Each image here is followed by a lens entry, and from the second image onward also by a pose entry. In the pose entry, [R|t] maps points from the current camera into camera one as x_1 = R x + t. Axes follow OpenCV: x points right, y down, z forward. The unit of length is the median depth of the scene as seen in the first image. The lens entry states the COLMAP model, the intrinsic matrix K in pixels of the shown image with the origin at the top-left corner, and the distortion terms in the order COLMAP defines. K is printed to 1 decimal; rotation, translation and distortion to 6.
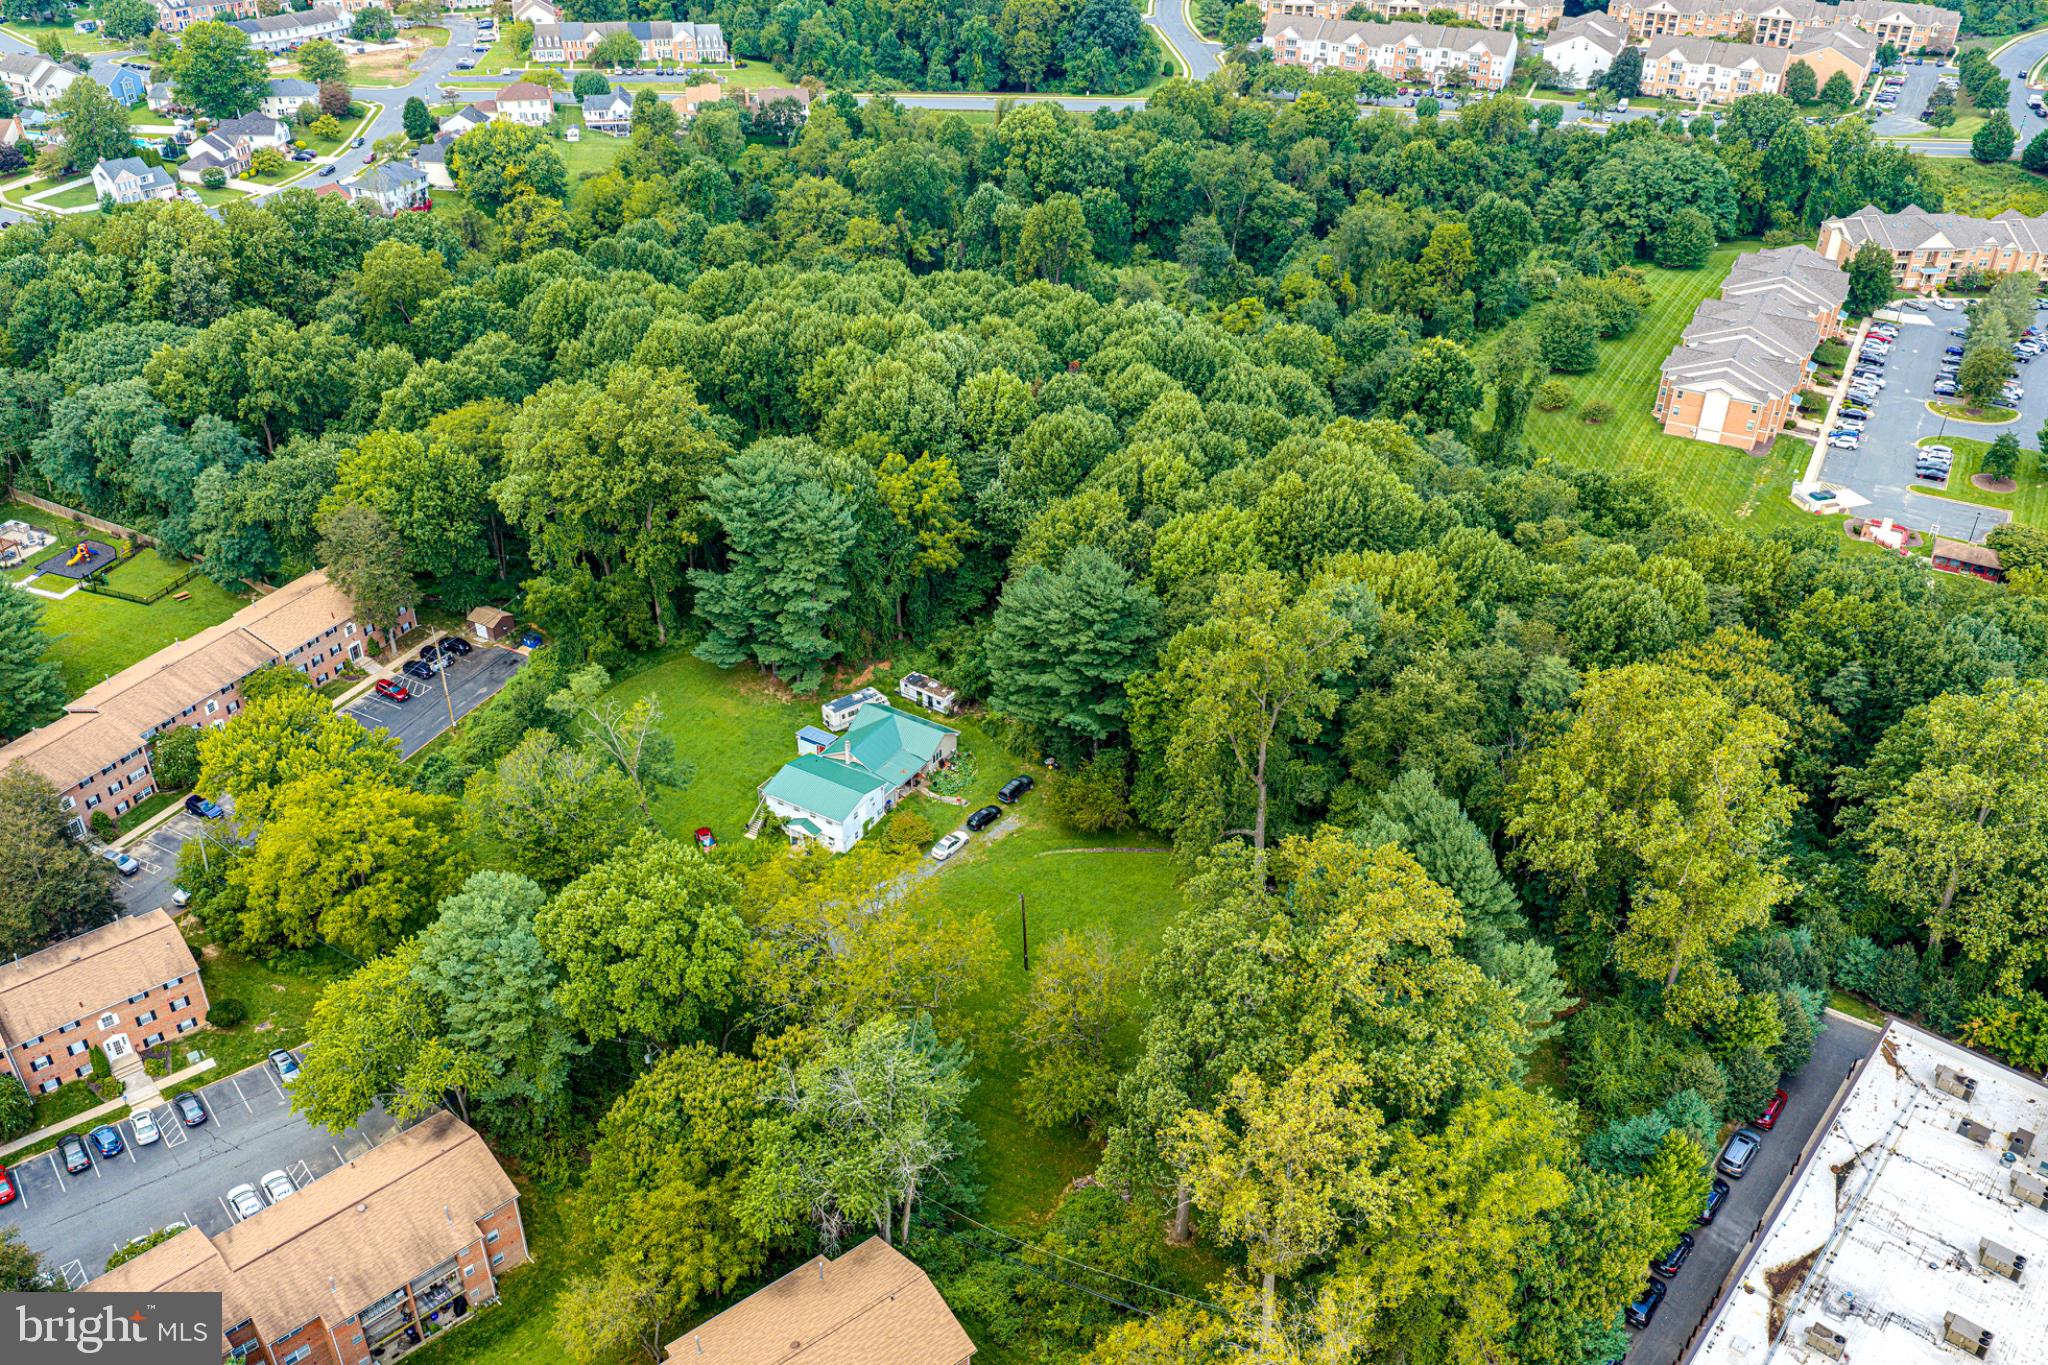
lens RADIAL K [[1729.9, 0, 1056.5], [0, 1729.9, 684.5], [0, 0, 1]] dist [0.035729, -0.054710]
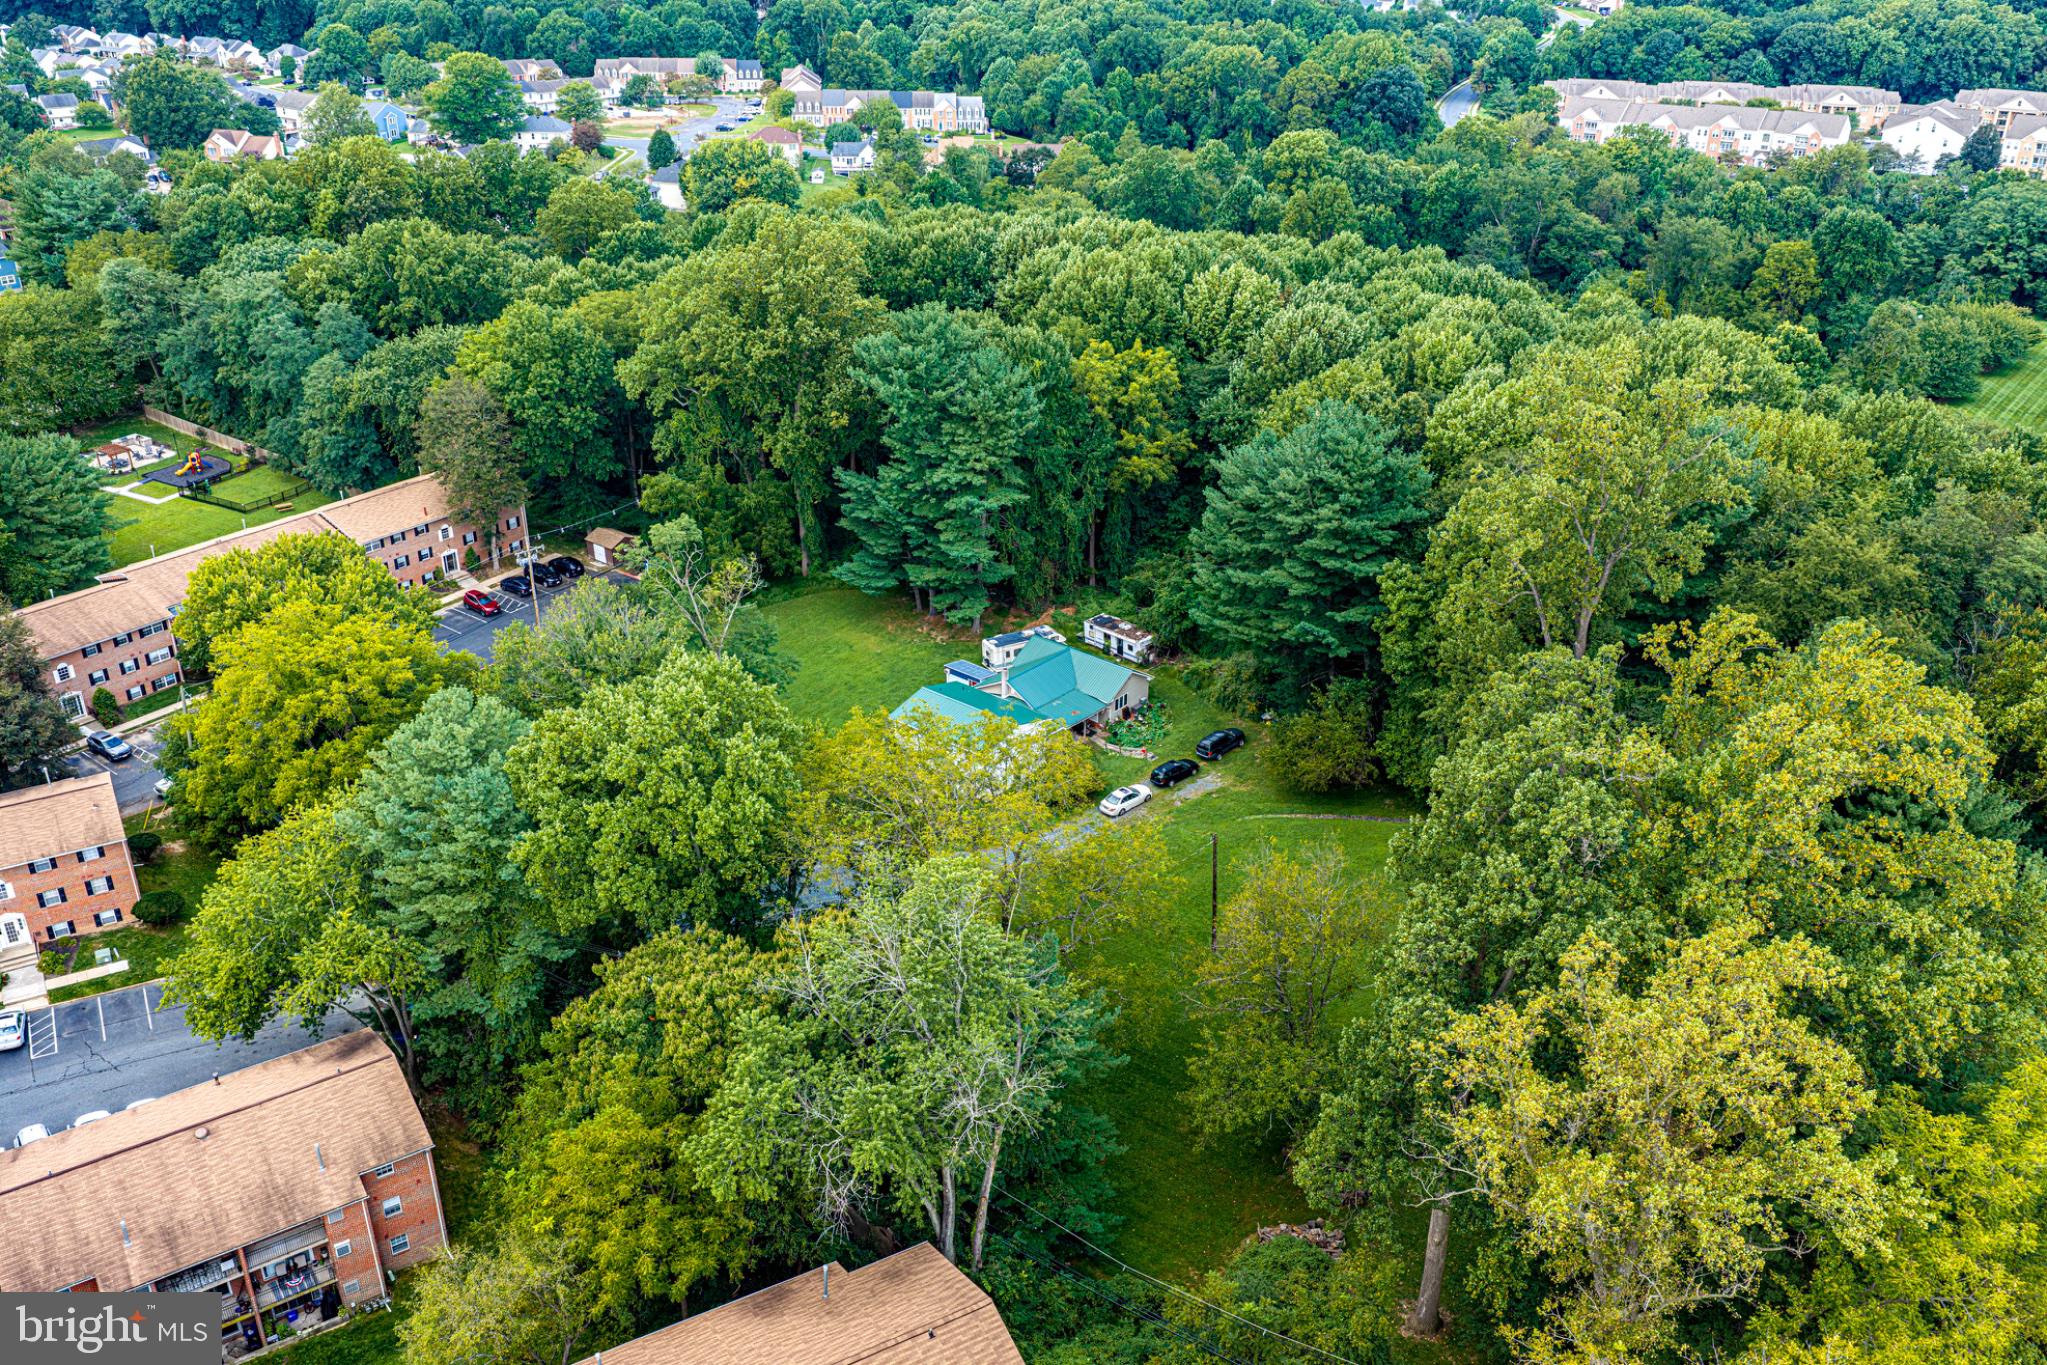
lens RADIAL K [[1729.1, 0, 1056.0], [0, 1729.1, 684.5], [0, 0, 1]] dist [0.035729, -0.054710]
pose [[0.987987, 0.065814, -0.139824, 0.009052], [-0.080996, 0.991081, -0.105821, 0.116448], [0.131613, 0.115875, 0.984506, 0.240104]]
